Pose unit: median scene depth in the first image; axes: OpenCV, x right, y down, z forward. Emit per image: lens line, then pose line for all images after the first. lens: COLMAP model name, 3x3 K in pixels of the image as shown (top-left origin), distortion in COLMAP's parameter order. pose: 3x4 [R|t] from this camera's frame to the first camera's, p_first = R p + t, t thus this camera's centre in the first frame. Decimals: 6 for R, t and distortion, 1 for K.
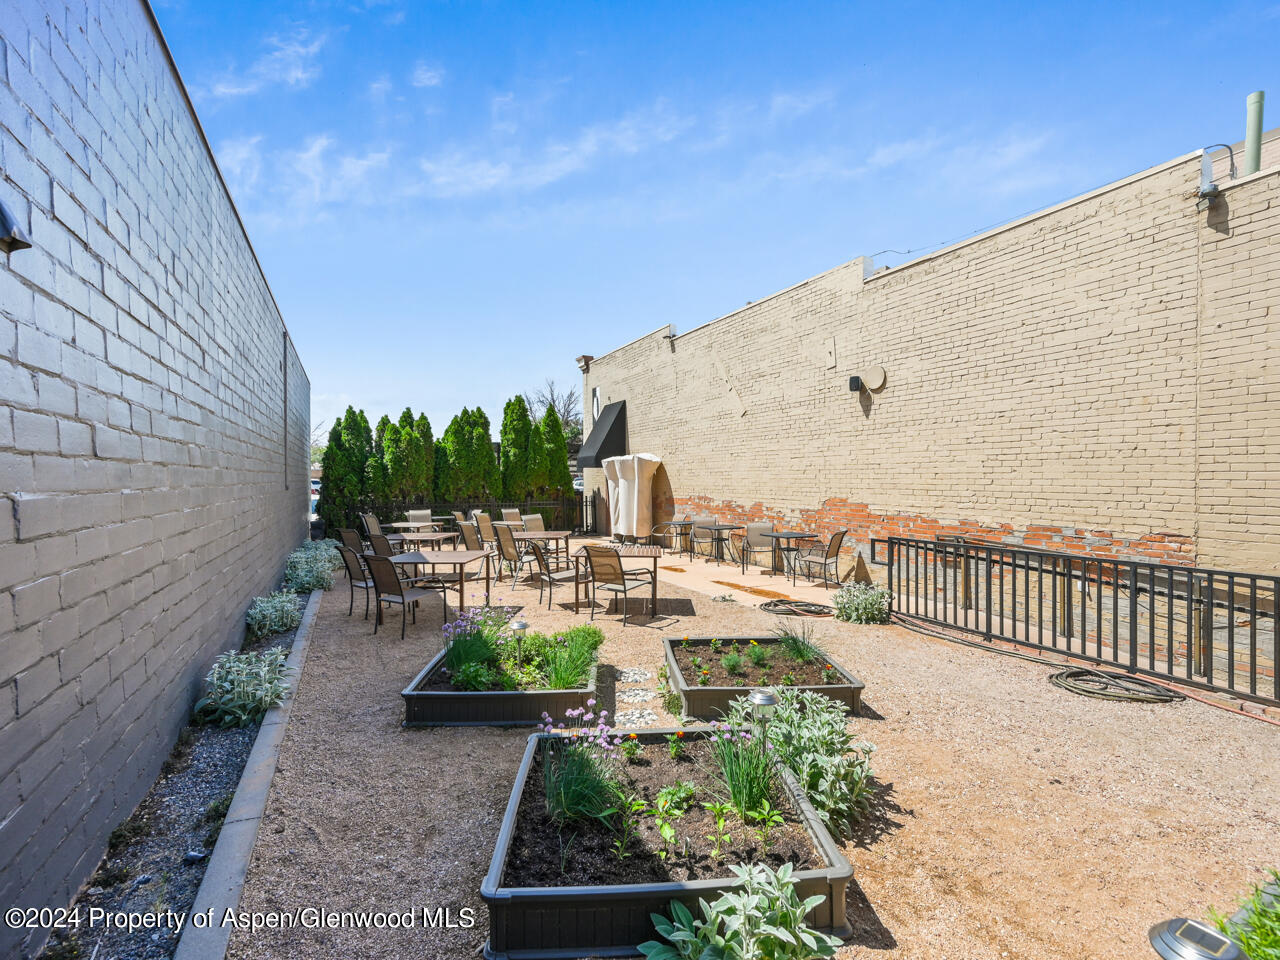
lens RADIAL K [[567.7, 0, 648.7], [0, 567.7, 471.8], [0, 0, 1]] dist [-0.001095, -0.000302]
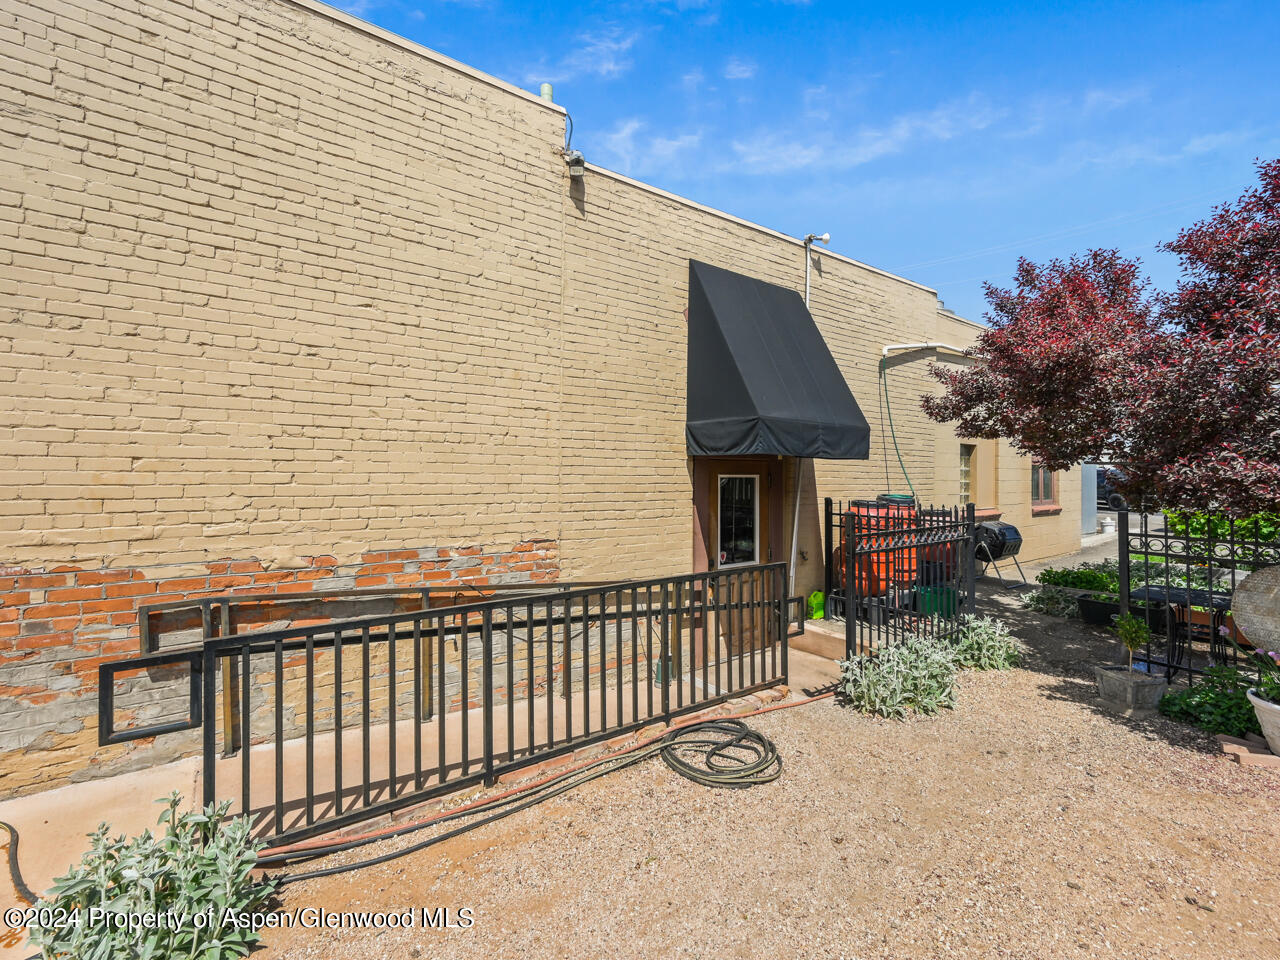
lens RADIAL K [[567.7, 0, 648.7], [0, 567.7, 471.8], [0, 0, 1]] dist [-0.001095, -0.000302]
pose [[-0.132981, 0.016137, 0.990987, 0.054944], [-0.010244, 0.999792, -0.017655, 0.018165], [-0.991066, -0.012499, -0.132788, 0.749065]]
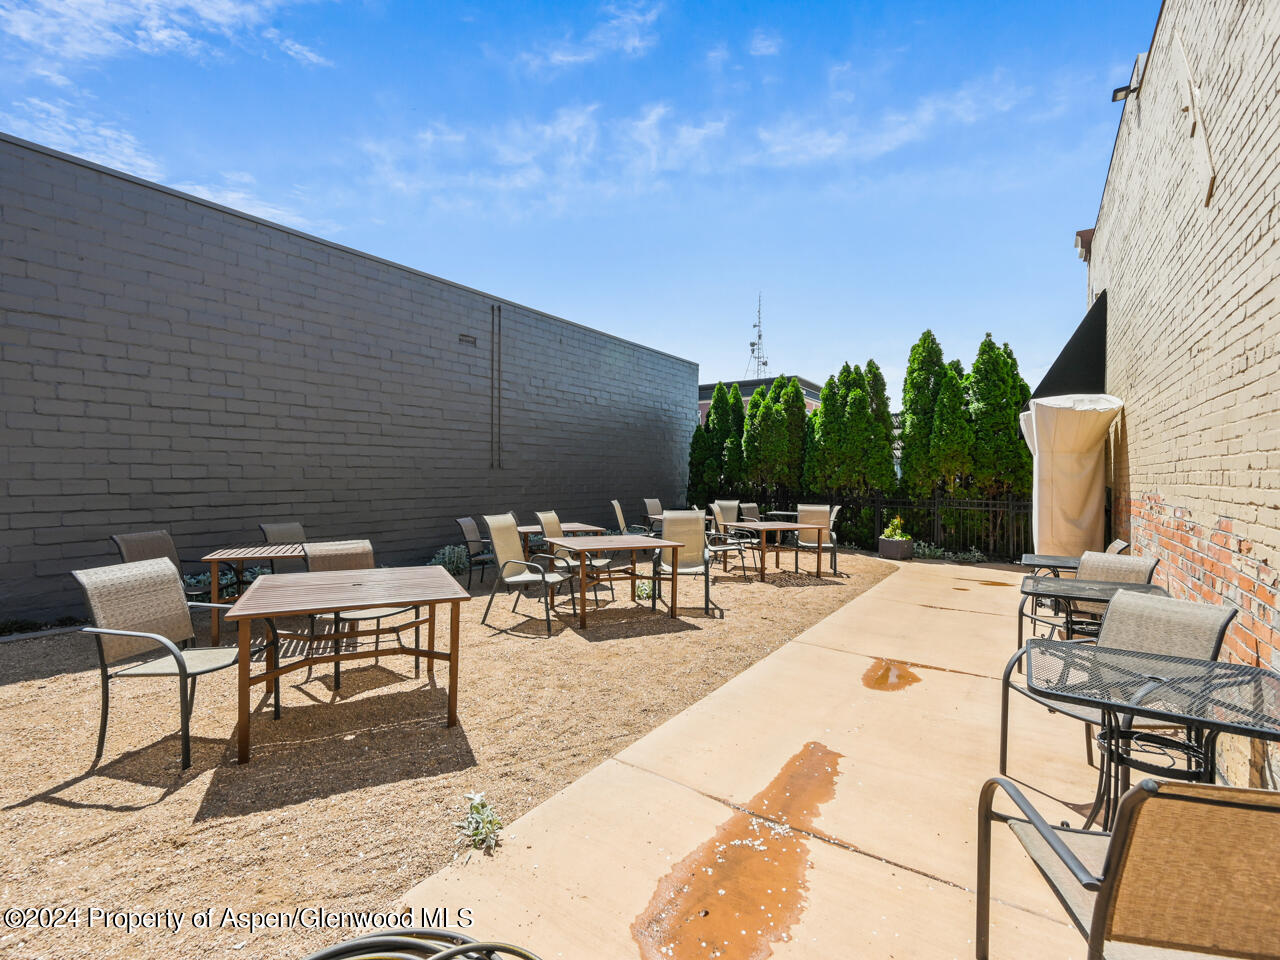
lens RADIAL K [[562.5, 0, 635.3], [0, 562.5, 480.5], [0, 0, 1]] dist [-0.002421, -0.000053]
pose [[0.449273, 0.027252, -0.892979, 0.447171], [-0.008084, 0.999618, 0.026439, 0.040341], [0.893358, -0.004659, 0.449321, 1.005272]]
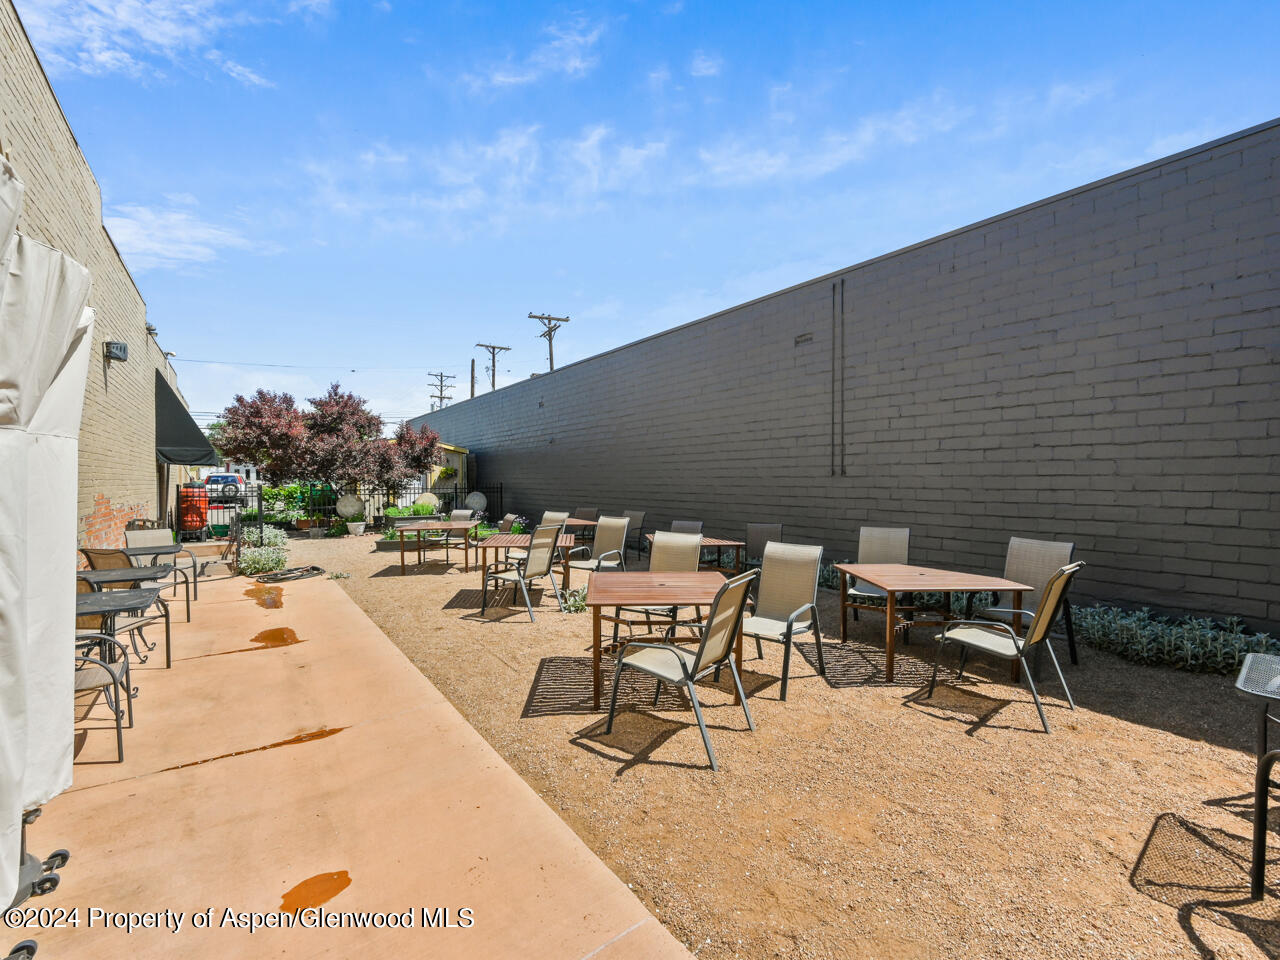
lens RADIAL K [[567.7, 0, 648.7], [0, 567.7, 471.8], [0, 0, 1]] dist [-0.001095, -0.000302]
pose [[-0.991534, 0.010614, -0.129410, -0.382379], [0.013173, 0.999734, -0.018932, 0.057863], [0.129175, -0.020476, -0.991410, 2.378643]]
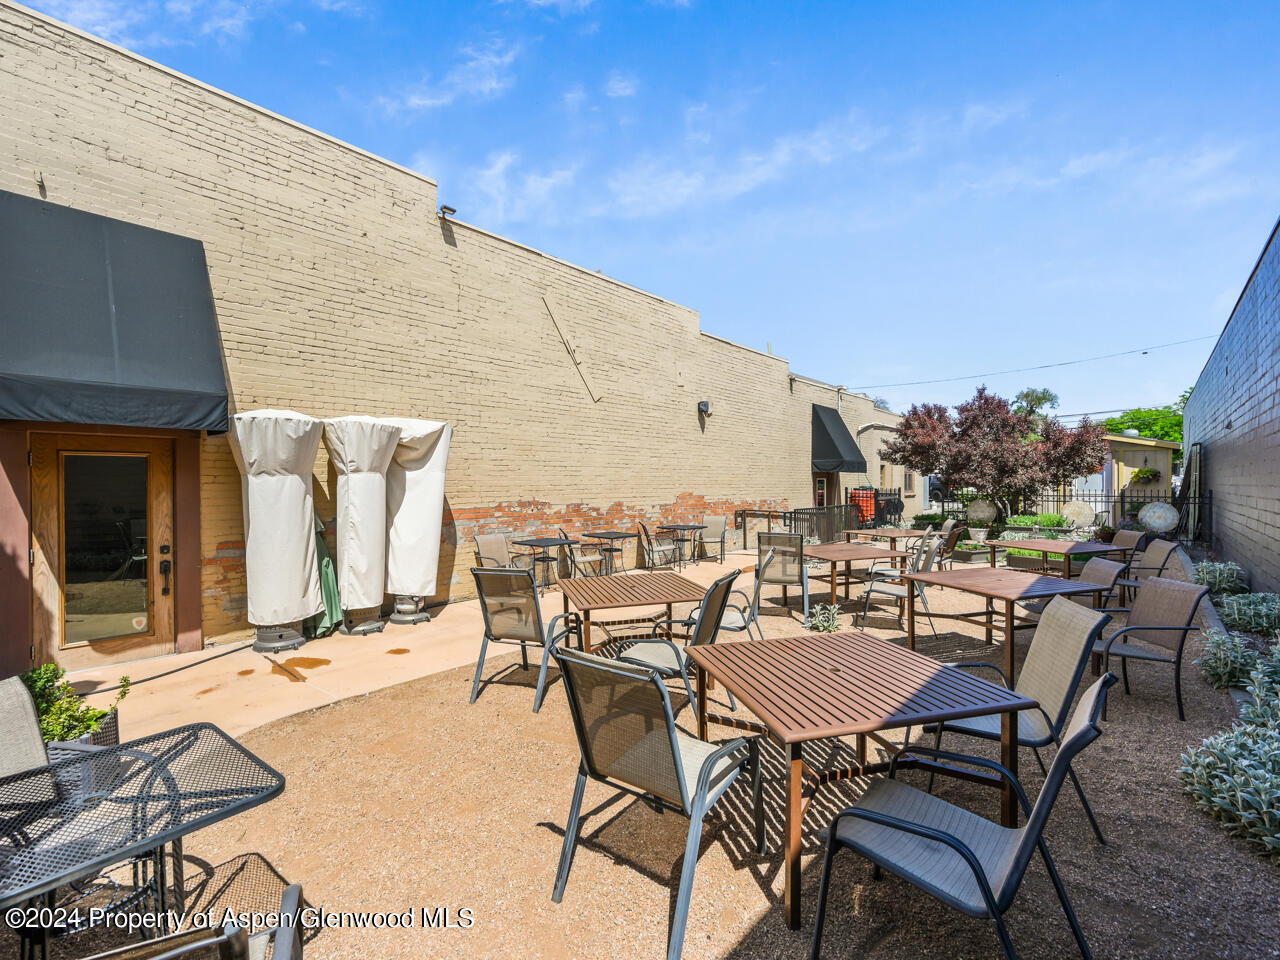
lens RADIAL K [[562.5, 0, 635.3], [0, 562.5, 480.5], [0, 0, 1]] dist [-0.002421, -0.000053]
pose [[-0.342372, 0.013624, 0.939466, -1.046247], [-0.001410, 0.999886, -0.015014, 0.051859], [-0.939563, -0.006465, -0.342314, 2.026003]]
